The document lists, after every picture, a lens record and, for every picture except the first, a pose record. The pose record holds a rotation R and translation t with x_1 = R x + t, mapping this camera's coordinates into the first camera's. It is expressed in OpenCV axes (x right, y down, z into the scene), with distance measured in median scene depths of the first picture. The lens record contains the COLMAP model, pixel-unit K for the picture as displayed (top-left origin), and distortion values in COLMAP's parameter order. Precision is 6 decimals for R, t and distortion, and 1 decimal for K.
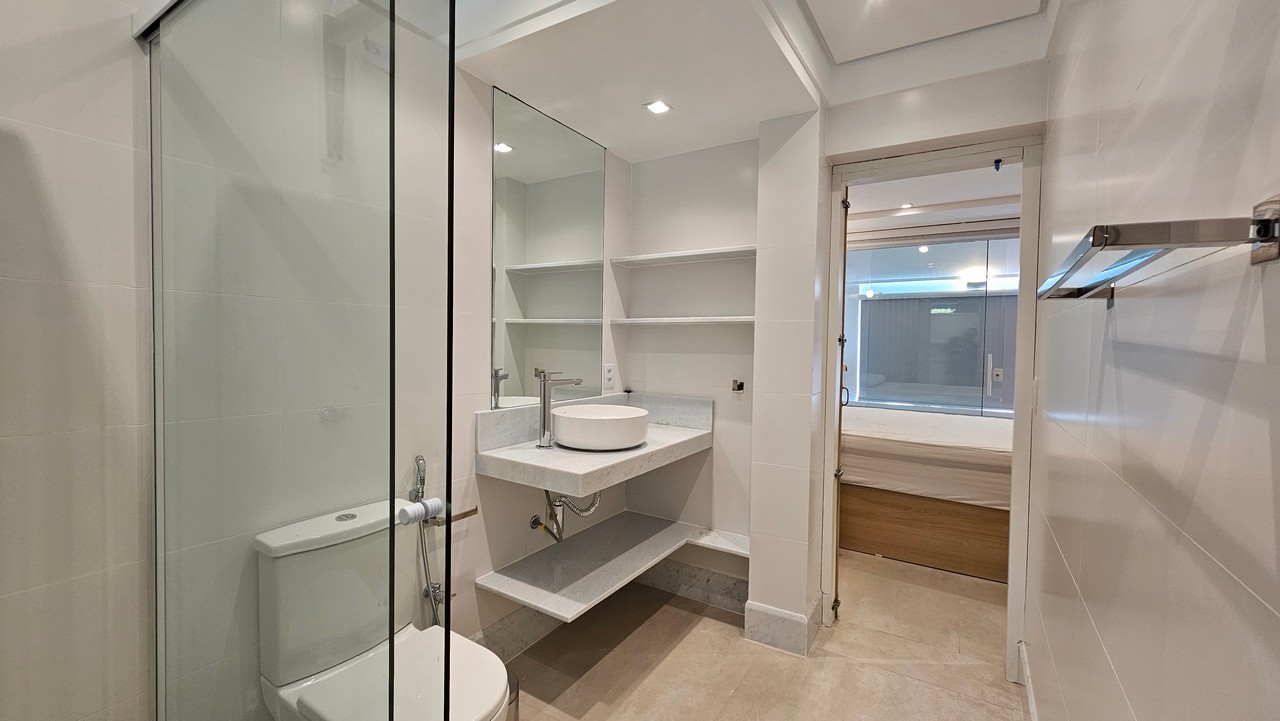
lens RADIAL K [[521.0, 0, 643.7], [0, 521.0, 359.1], [0, 0, 1]] dist [-0.006043, 0.003589]
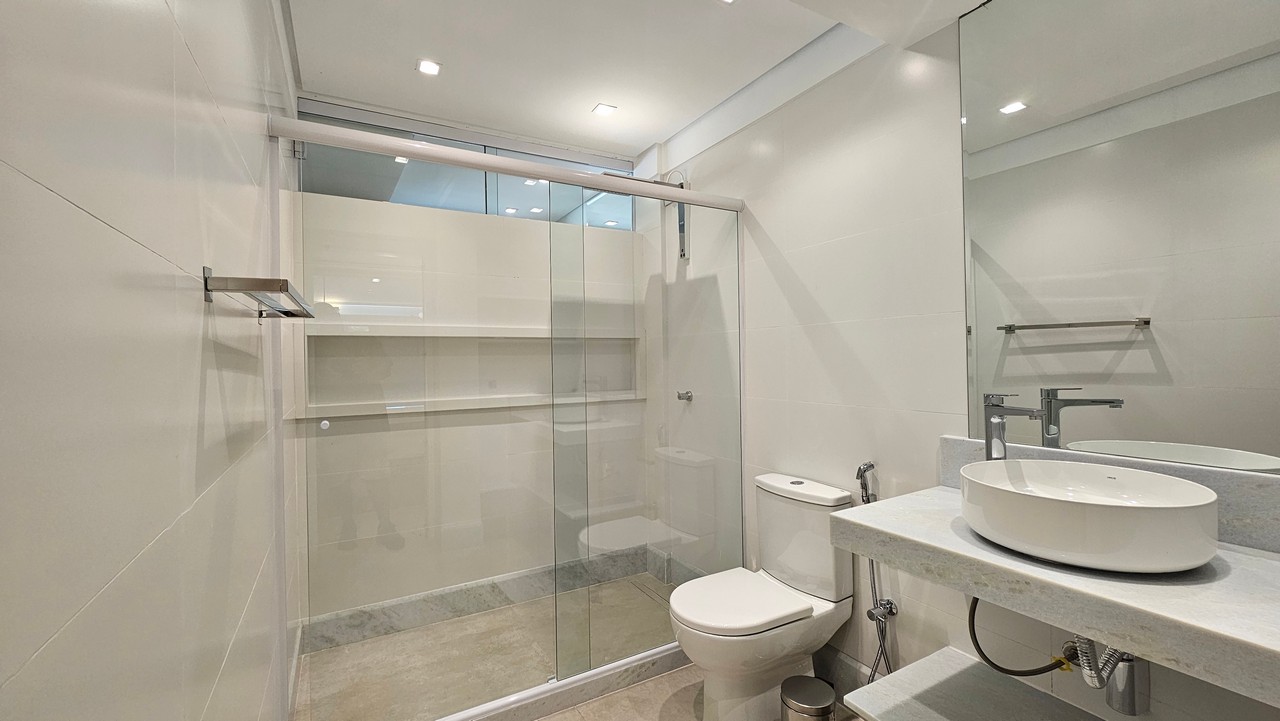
lens RADIAL K [[521.0, 0, 641.4], [0, 521.0, 359.5], [0, 0, 1]] dist [-0.006043, 0.003589]
pose [[-0.465143, -0.010472, -0.885173, 0.853753], [-0.019612, 0.999807, -0.001522, -0.011012], [0.885018, 0.016652, -0.465259, 1.315423]]
